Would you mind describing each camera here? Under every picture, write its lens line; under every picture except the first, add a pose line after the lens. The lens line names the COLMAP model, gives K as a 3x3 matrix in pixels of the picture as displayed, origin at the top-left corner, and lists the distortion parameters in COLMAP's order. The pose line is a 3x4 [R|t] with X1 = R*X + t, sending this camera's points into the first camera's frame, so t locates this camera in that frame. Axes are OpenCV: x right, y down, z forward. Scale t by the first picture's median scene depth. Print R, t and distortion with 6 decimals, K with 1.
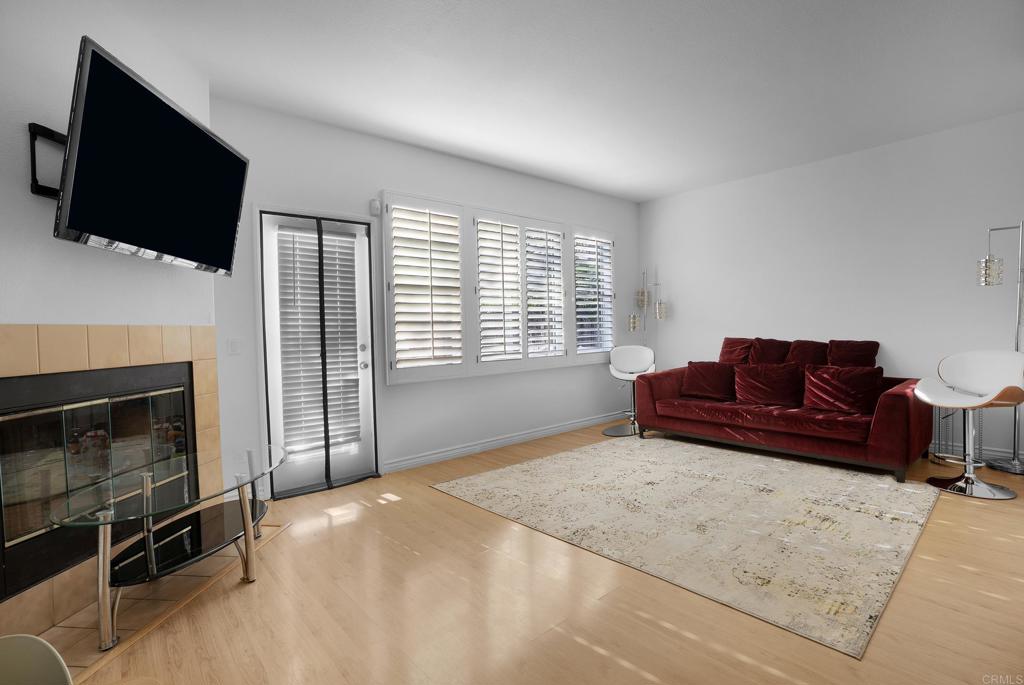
lens RADIAL K [[487.7, 0, 503.1], [0, 487.7, 341.3], [0, 0, 1]] dist [-0.069317, 0.028089]
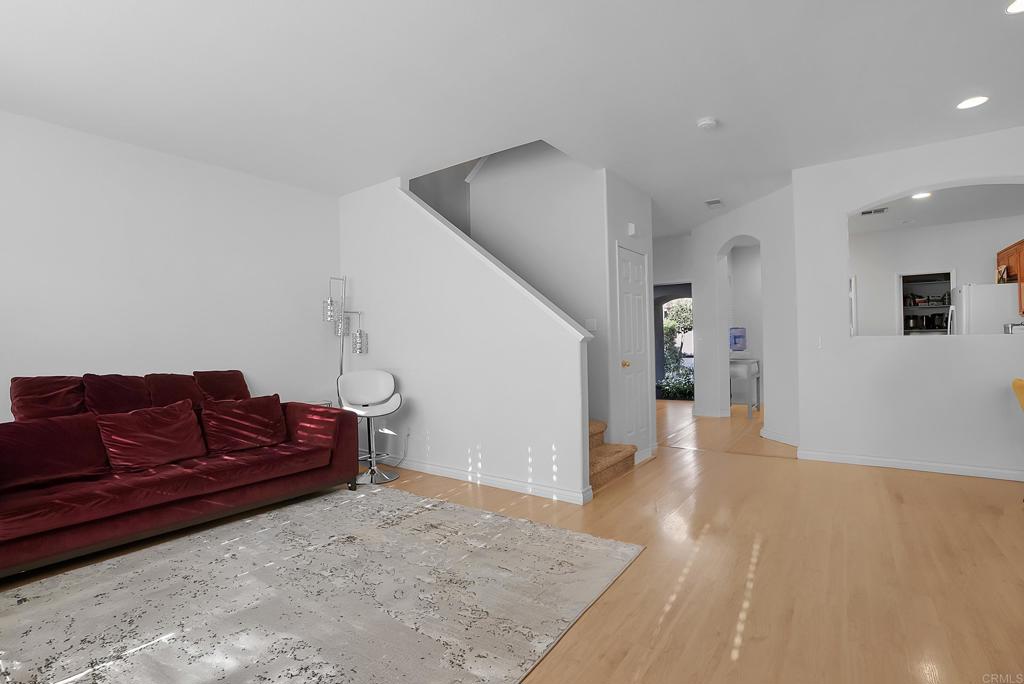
lens RADIAL K [[487.7, 0, 503.1], [0, 487.7, 340.8], [0, 0, 1]] dist [-0.069317, 0.028089]
pose [[-0.252684, 0.029777, 0.967090, -0.401433], [0.046795, 0.998733, -0.018525, -0.023478], [-0.966417, 0.040574, -0.253757, 0.975886]]
